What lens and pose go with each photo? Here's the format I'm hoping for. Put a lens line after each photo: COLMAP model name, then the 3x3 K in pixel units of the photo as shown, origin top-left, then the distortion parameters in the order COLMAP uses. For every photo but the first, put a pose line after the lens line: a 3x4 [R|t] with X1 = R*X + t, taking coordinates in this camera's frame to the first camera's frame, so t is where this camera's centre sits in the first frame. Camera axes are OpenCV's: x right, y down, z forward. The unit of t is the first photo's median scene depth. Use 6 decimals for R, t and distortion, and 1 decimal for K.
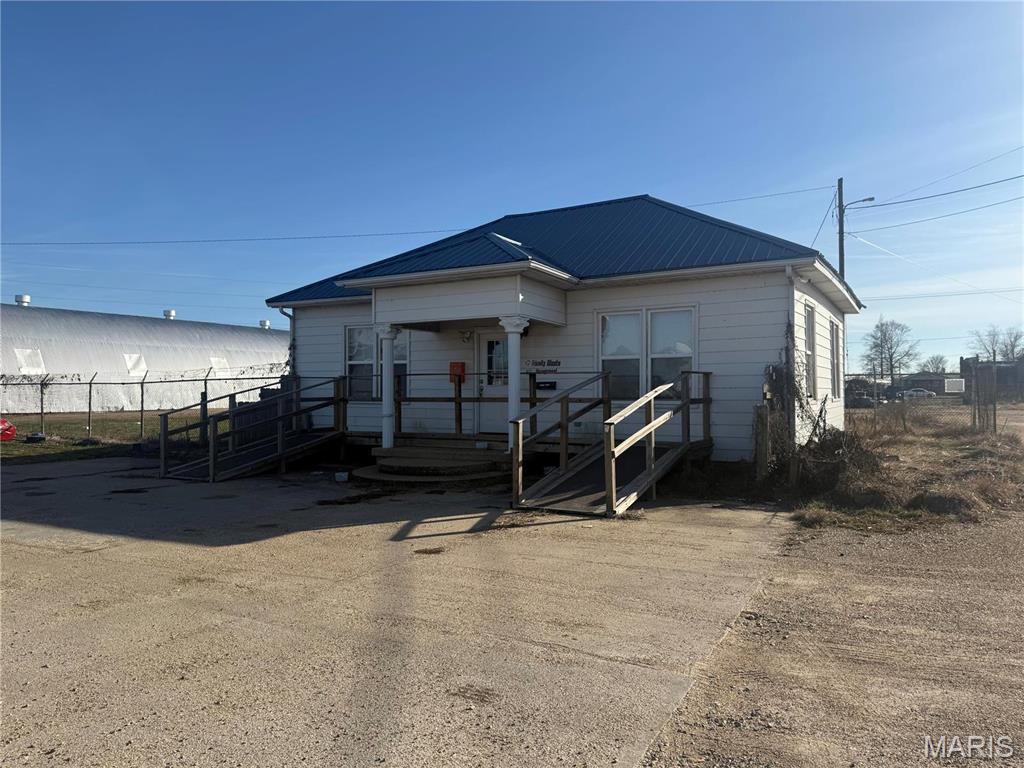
lens RADIAL K [[718.7, 0, 510.1], [0, 718.7, 369.4], [0, 0, 1]] dist [0.053512, -0.000862]
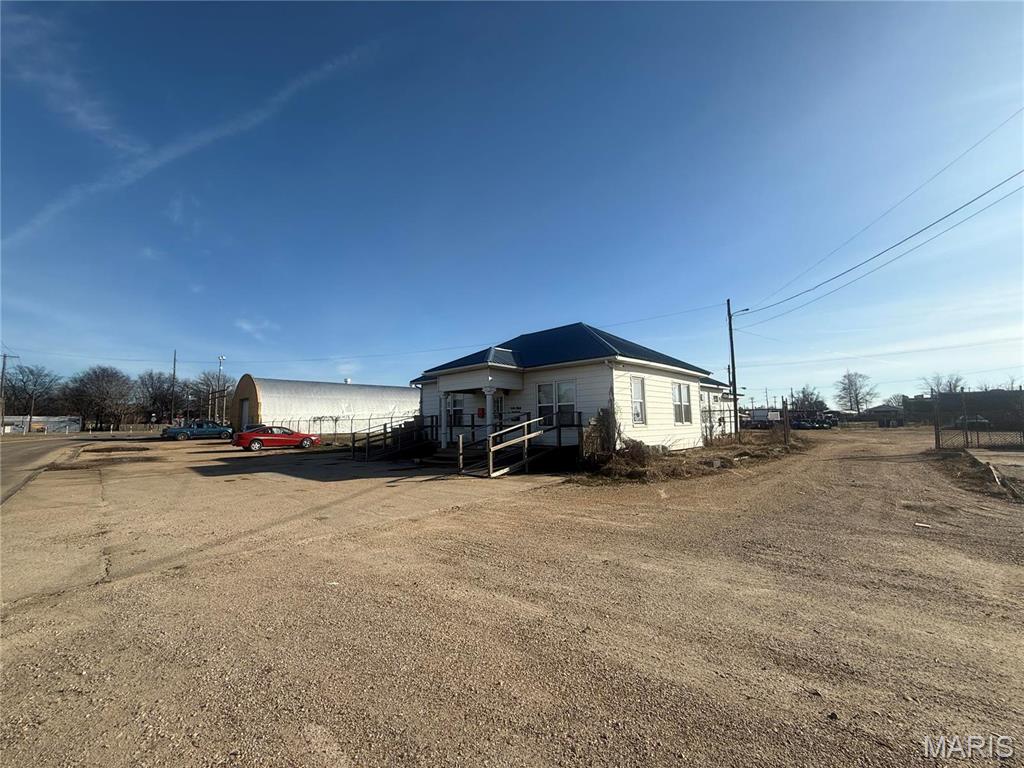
lens RADIAL K [[410.0, 0, 512.0], [0, 410.0, 384.0], [0, 0, 1]] dist [0.000227, -0.000002]
pose [[0.967462, -0.032074, -0.250974, 0.342581], [0.016938, 0.997917, -0.062240, -0.005016], [0.252447, 0.055964, 0.965991, -0.153926]]
